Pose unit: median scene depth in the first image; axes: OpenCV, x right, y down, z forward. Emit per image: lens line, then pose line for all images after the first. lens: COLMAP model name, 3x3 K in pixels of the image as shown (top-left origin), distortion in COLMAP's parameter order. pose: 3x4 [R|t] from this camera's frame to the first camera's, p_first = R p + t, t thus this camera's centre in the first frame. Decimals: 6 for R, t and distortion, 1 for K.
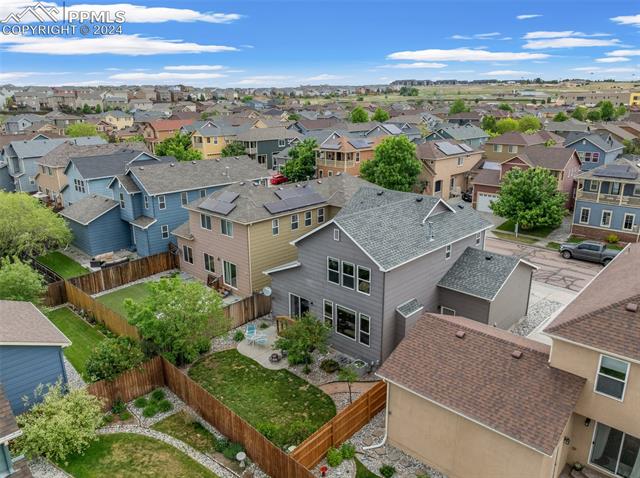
lens RADIAL K [[463.4, 0, 324.1], [0, 463.4, 238.3], [0, 0, 1]] dist [-0.025508, -0.000523]
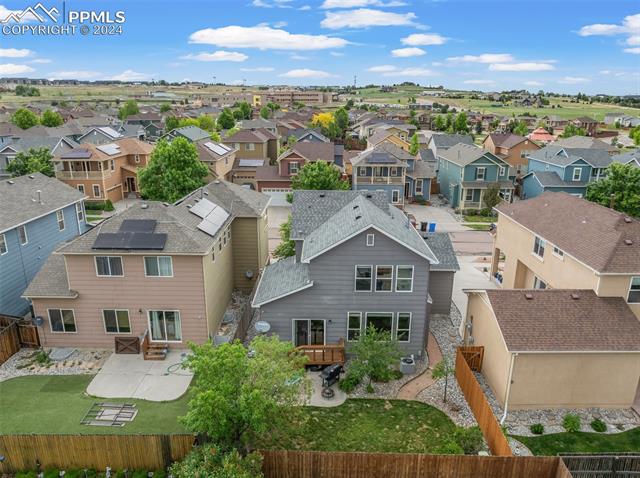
lens RADIAL K [[453.5, 0, 320.0], [0, 453.5, 239.0], [0, 0, 1]] dist [-0.033007, -0.000501]
pose [[0.727069, -0.185999, 0.660889, -0.501101], [0.182148, 0.980366, 0.075525, -0.074408], [-0.661961, 0.065468, 0.746674, 0.283064]]
